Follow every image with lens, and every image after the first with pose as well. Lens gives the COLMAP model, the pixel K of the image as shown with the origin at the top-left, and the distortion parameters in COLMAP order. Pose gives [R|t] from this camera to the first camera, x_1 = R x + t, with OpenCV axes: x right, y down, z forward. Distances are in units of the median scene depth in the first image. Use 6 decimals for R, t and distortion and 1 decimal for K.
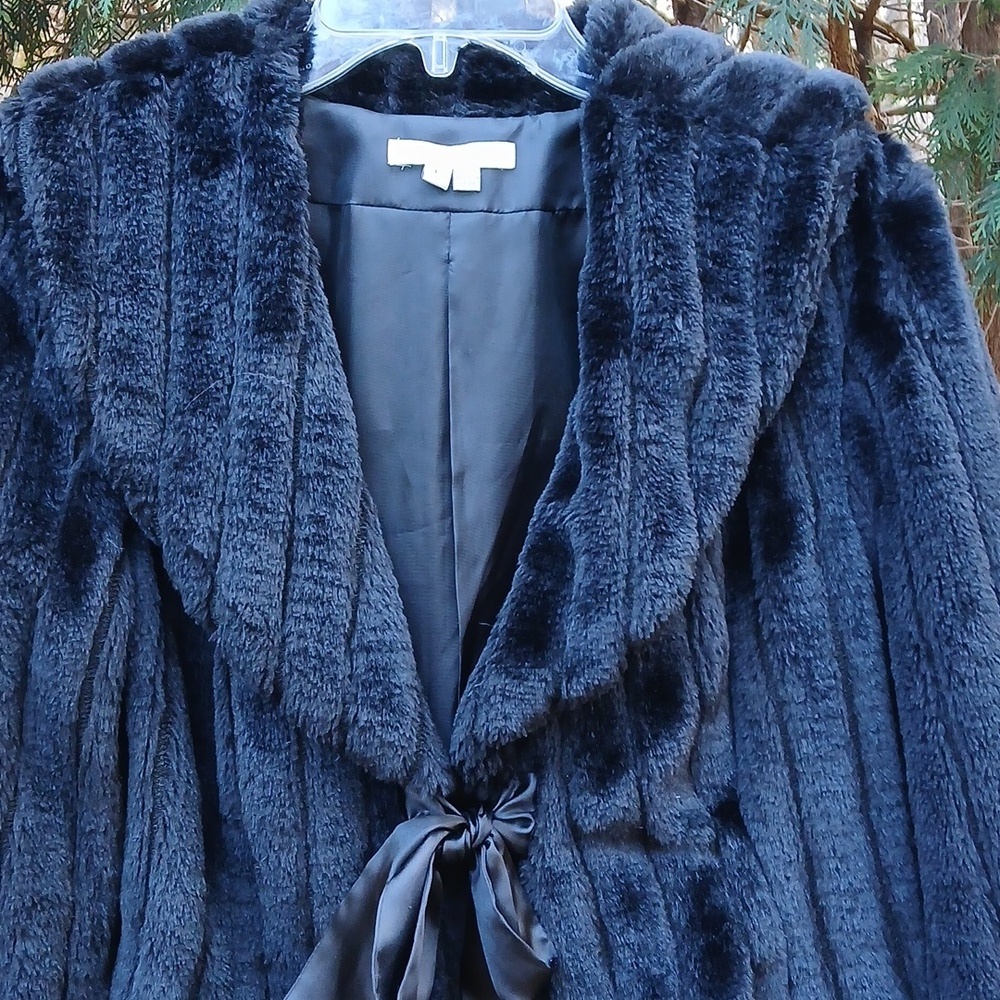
lens RADIAL K [[1540.5, 0, 500.0], [0, 1540.5, 500.0], [0, 0, 1]] dist [0.113830, -0.136369]
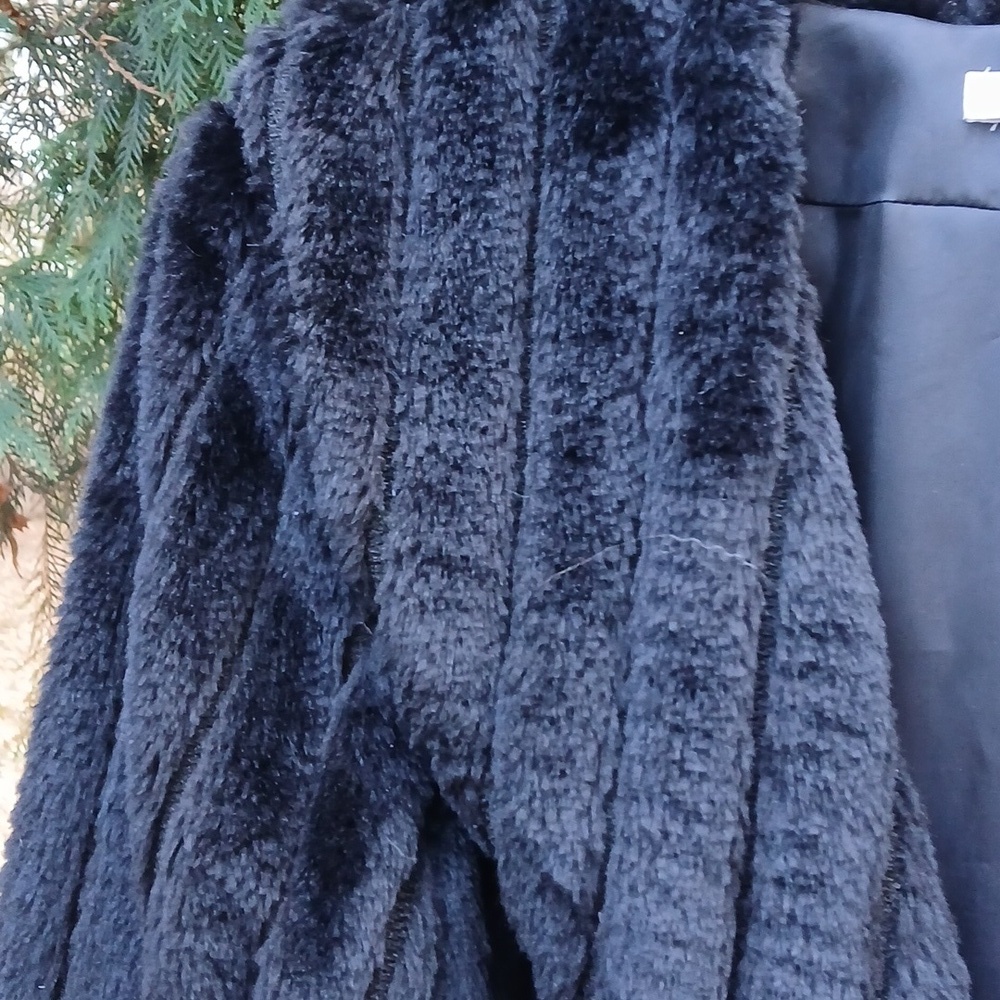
lens RADIAL K [[1816.8, 0, 500.8], [0, 1816.8, 476.5], [0, 0, 1]] dist [0.196190, -0.269134]
pose [[0.965023, 0.017703, -0.261568, -0.061343], [-0.035923, 0.997236, -0.065040, -0.060533], [0.259693, 0.072161, 0.962991, 0.414708]]
